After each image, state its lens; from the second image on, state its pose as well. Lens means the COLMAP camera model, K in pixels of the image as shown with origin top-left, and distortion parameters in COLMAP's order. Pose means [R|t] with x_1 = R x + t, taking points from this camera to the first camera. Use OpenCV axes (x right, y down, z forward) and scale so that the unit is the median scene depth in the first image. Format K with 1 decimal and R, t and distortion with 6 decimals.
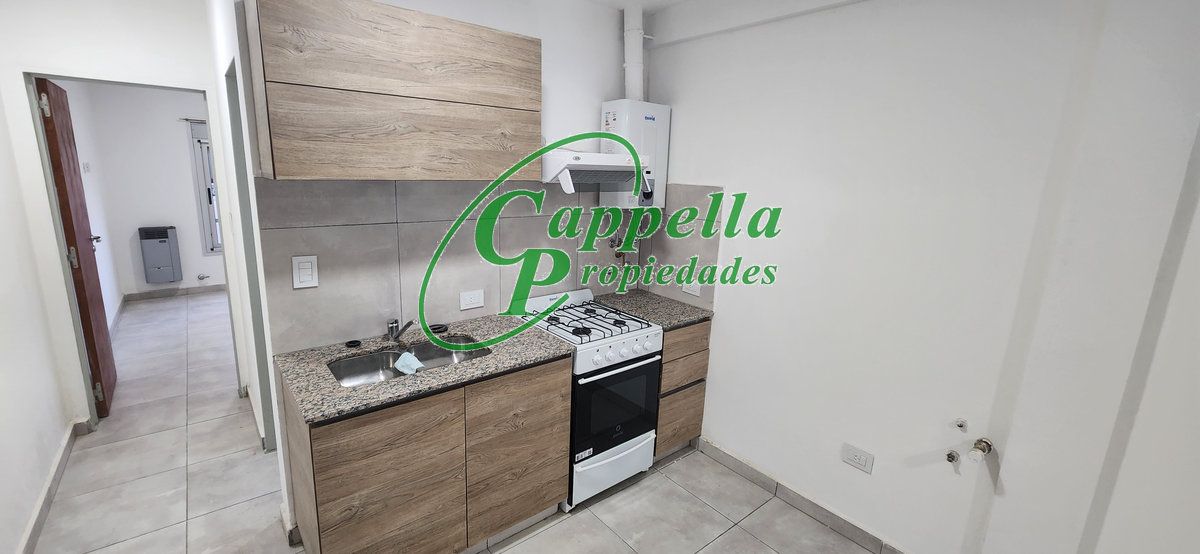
lens RADIAL K [[484.5, 0, 588.0], [0, 484.5, 267.6], [0, 0, 1]] dist [-0.000700, 0.000614]
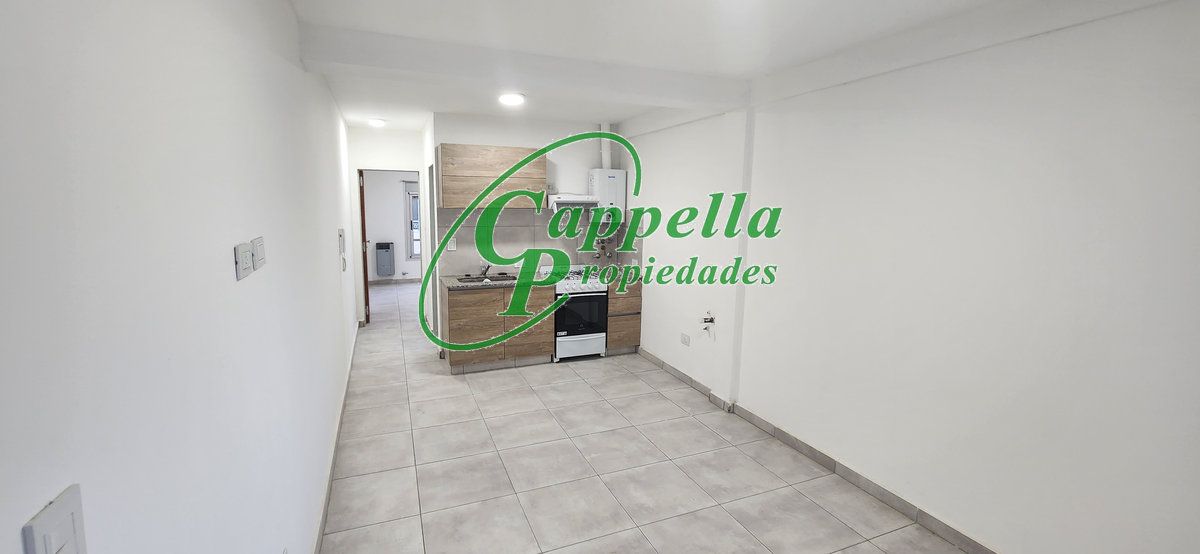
lens RADIAL K [[484.5, 0, 588.5], [0, 484.5, 265.9], [0, 0, 1]] dist [-0.000700, 0.000614]
pose [[0.958812, 0.014856, -0.283652, 0.647451], [-0.038283, 0.996278, -0.077225, 0.226227], [0.281450, 0.084903, 0.955813, -0.955006]]
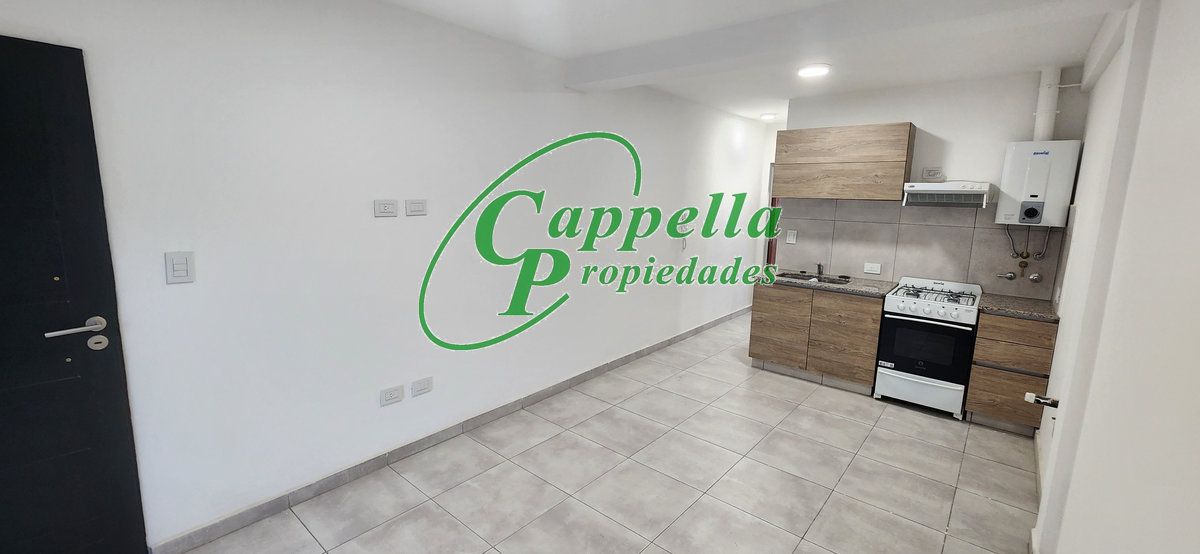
lens RADIAL K [[484.5, 0, 591.3], [0, 484.5, 265.5], [0, 0, 1]] dist [-0.000700, 0.000614]
pose [[0.180115, 0.118385, -0.976496, 1.255179], [-0.218741, 0.972694, 0.077578, 0.138392], [0.959016, 0.199627, 0.201092, -0.325375]]
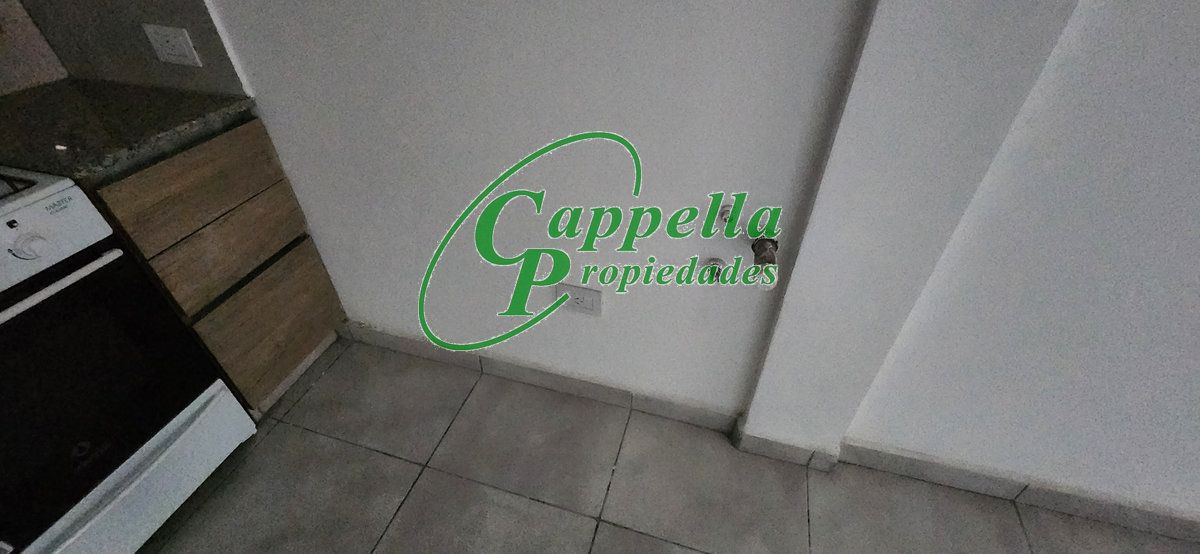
lens RADIAL K [[484.5, 0, 587.4], [0, 484.5, 269.9], [0, 0, 1]] dist [-0.000700, 0.000614]
pose [[0.824452, -0.390179, 0.409927, 0.295339], [0.161311, 0.856309, 0.490626, 0.064210], [-0.542456, -0.338372, 0.768926, 0.479085]]
